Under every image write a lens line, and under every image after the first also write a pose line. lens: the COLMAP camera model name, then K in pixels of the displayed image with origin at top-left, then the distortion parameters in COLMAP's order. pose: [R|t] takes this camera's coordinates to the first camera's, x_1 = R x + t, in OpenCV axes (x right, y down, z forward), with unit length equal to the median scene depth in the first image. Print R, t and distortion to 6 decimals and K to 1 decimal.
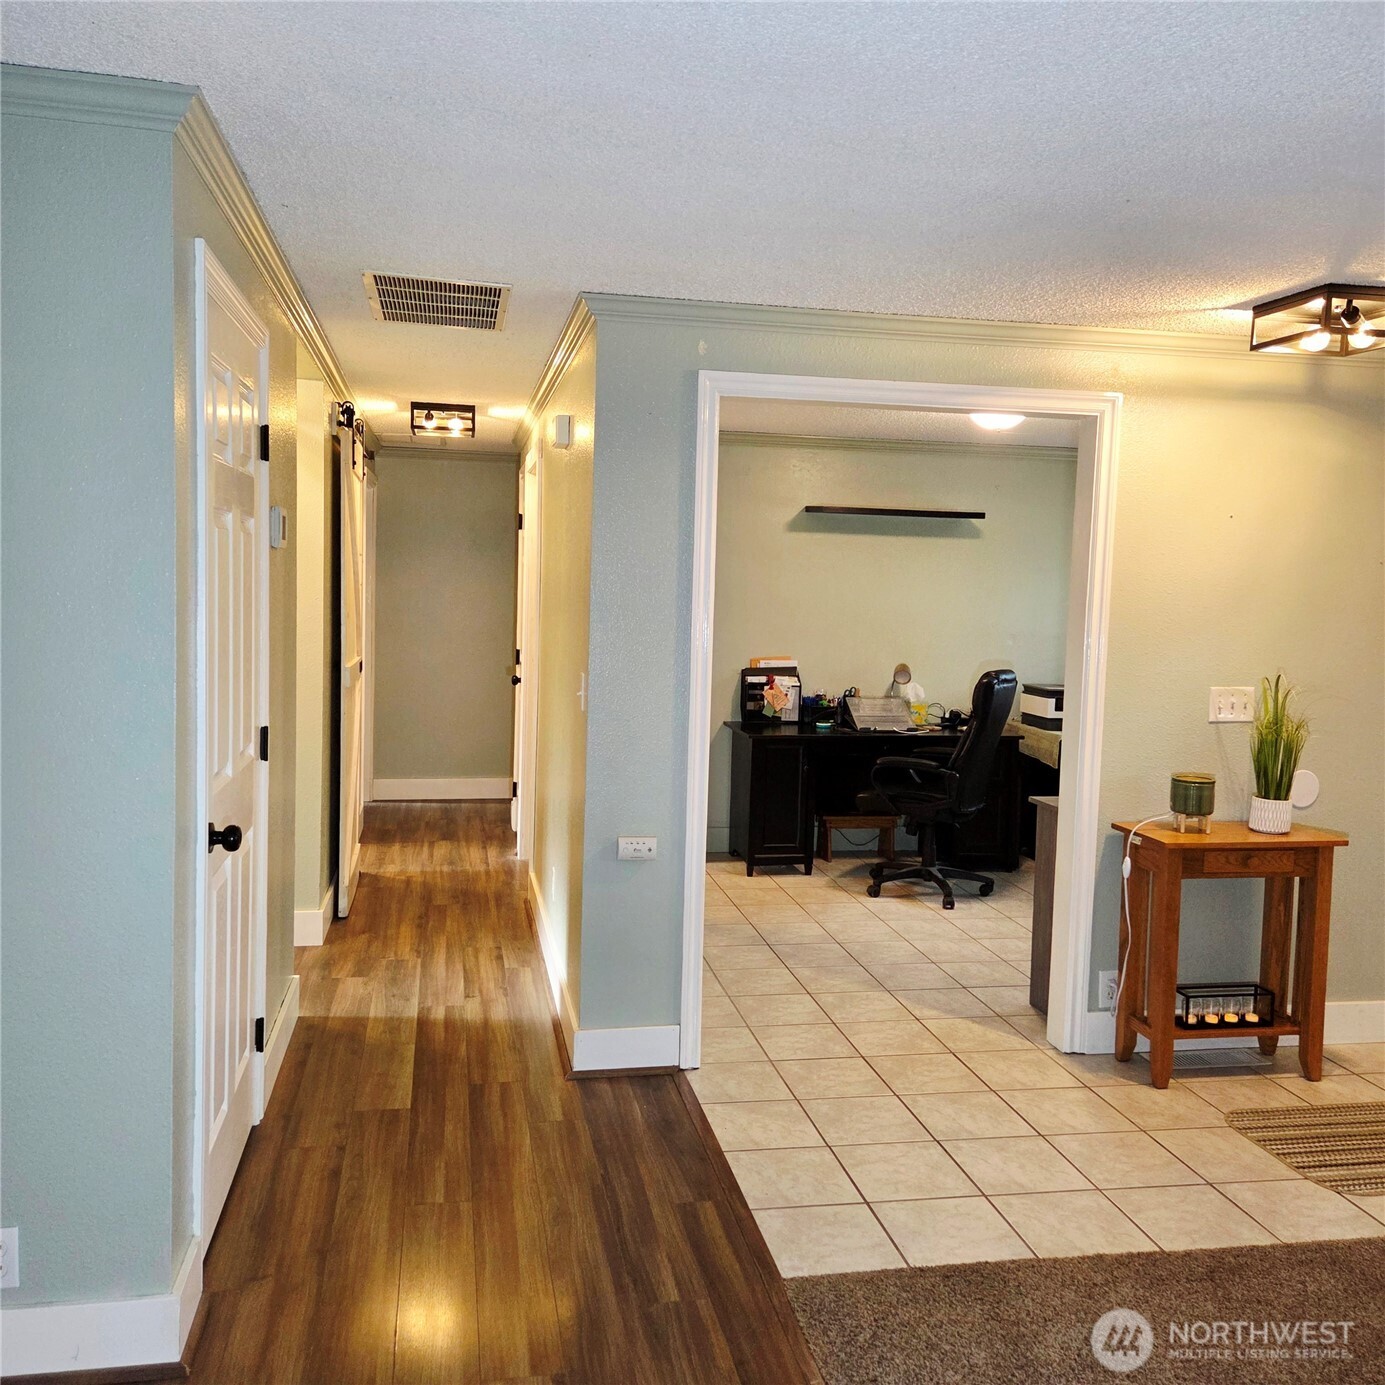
lens RADIAL K [[1237.0, 0, 692.5], [0, 1237.0, 692.5], [0, 0, 1]] dist [0.041791, -0.005081]
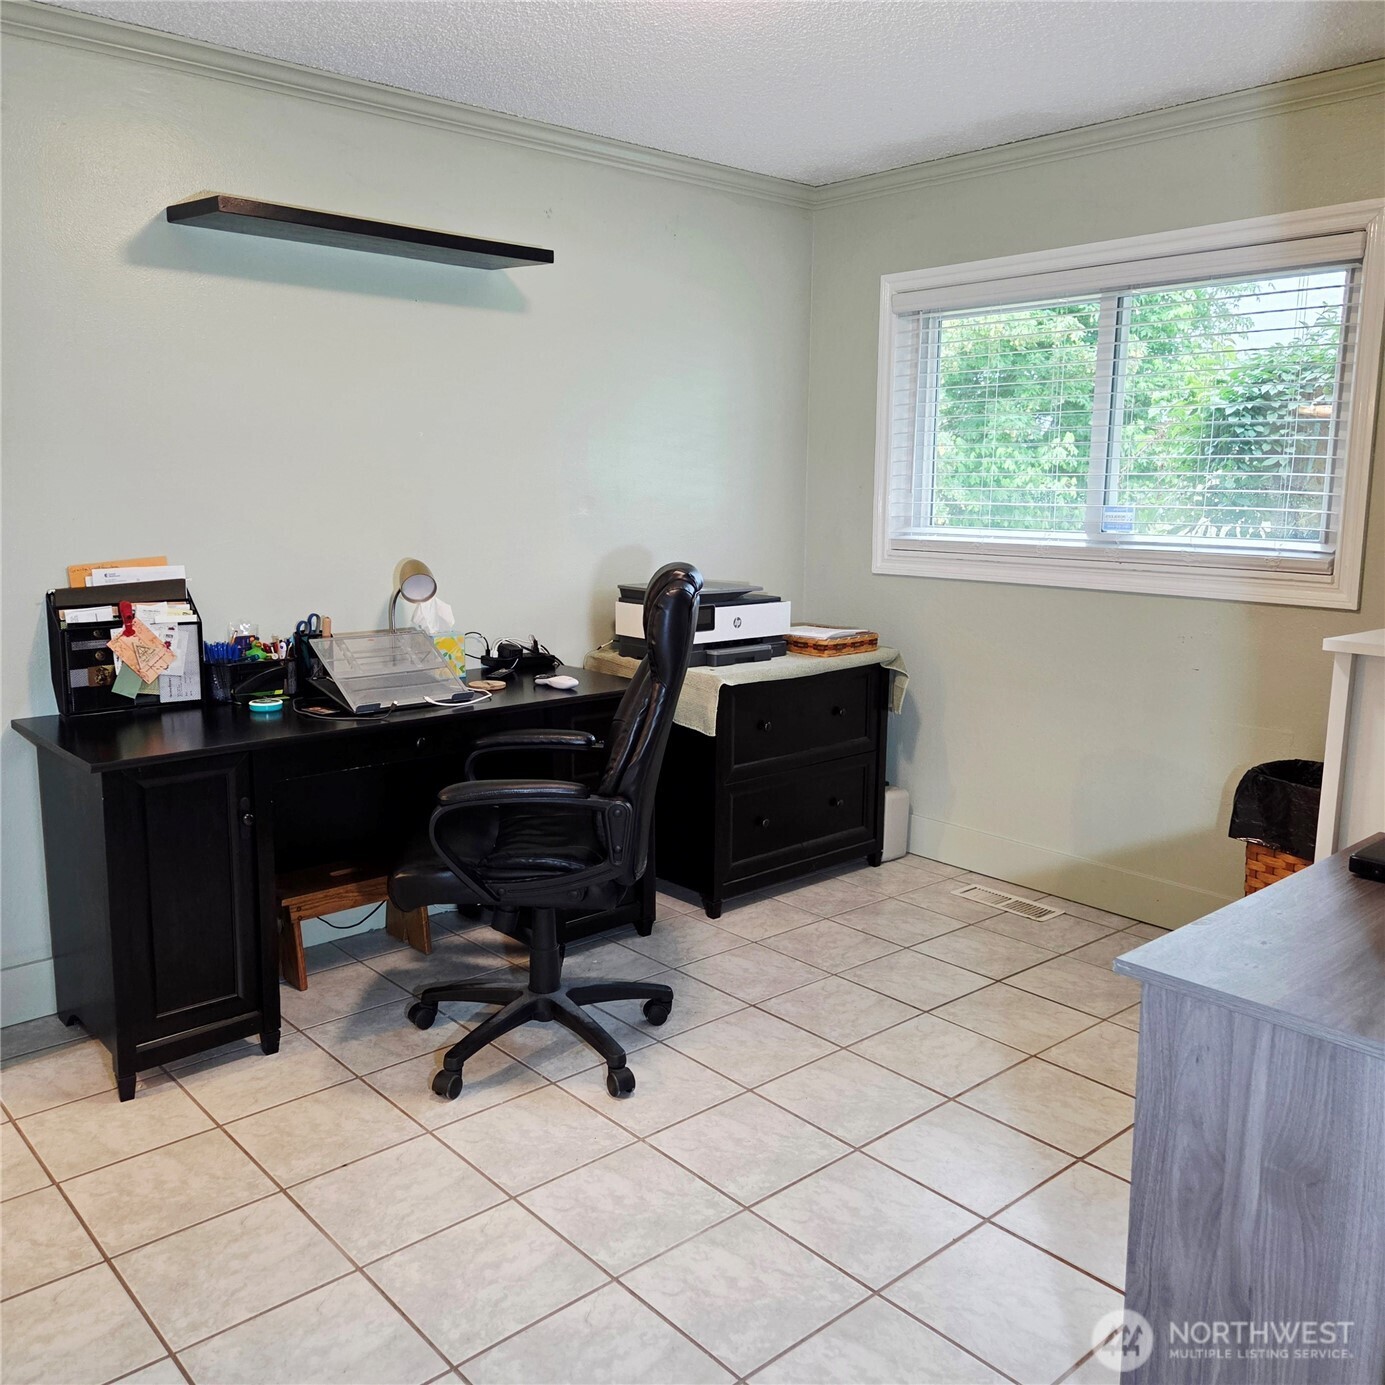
lens RADIAL K [[1237.0, 0, 692.5], [0, 1237.0, 692.5], [0, 0, 1]] dist [0.041791, -0.005081]
pose [[0.864277, -0.106772, 0.491554, 0.017278], [0.061025, 0.992251, 0.108233, -0.017912], [-0.499301, -0.063546, 0.864095, 0.522237]]
